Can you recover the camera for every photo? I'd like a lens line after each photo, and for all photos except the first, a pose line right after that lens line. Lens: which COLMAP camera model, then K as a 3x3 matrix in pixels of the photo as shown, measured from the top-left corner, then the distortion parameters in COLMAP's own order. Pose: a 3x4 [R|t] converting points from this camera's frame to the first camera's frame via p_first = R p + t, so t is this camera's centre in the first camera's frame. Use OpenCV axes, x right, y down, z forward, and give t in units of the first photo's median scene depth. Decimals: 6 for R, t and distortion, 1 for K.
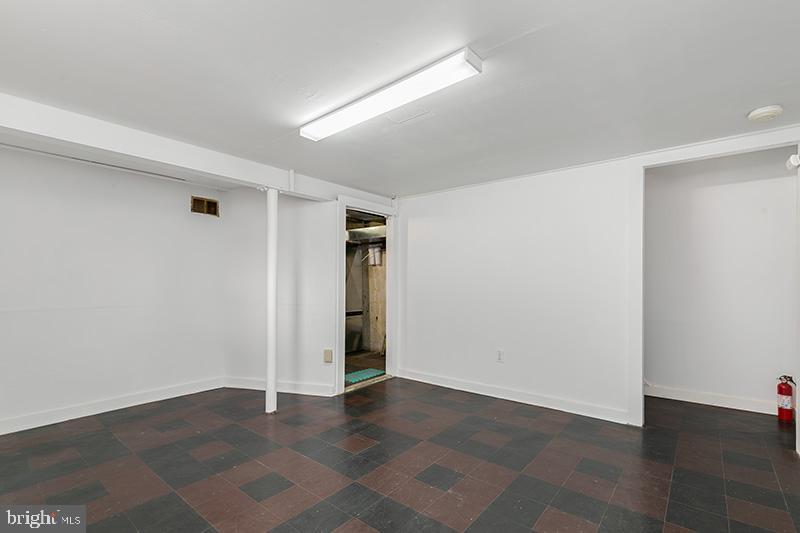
lens RADIAL K [[368.3, 0, 403.0], [0, 368.3, 271.3], [0, 0, 1]] dist [0.002280, 0.000047]
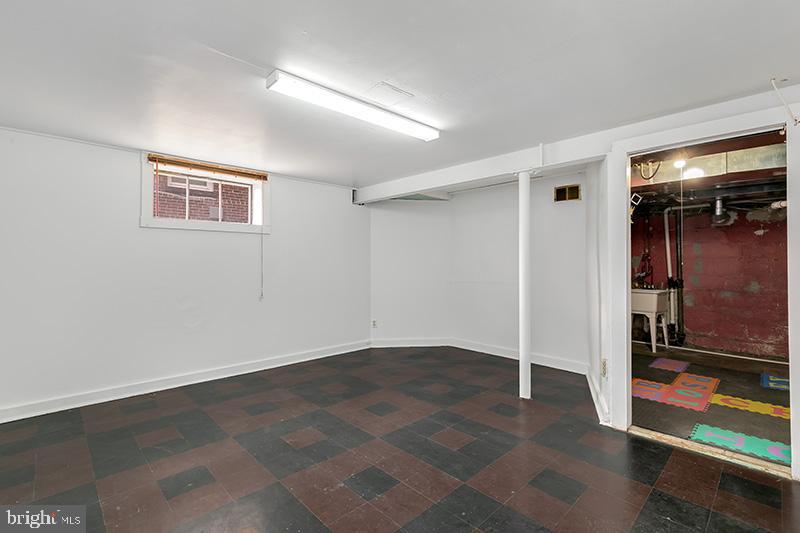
lens RADIAL K [[366.6, 0, 399.9], [0, 366.6, 267.7], [0, 0, 1]] dist [0.005216, -0.000038]
pose [[-0.120540, 0.011364, -0.992643, 0.562095], [0.031270, 0.999482, 0.007645, 0.009838], [0.992216, -0.030119, -0.120833, 0.677127]]
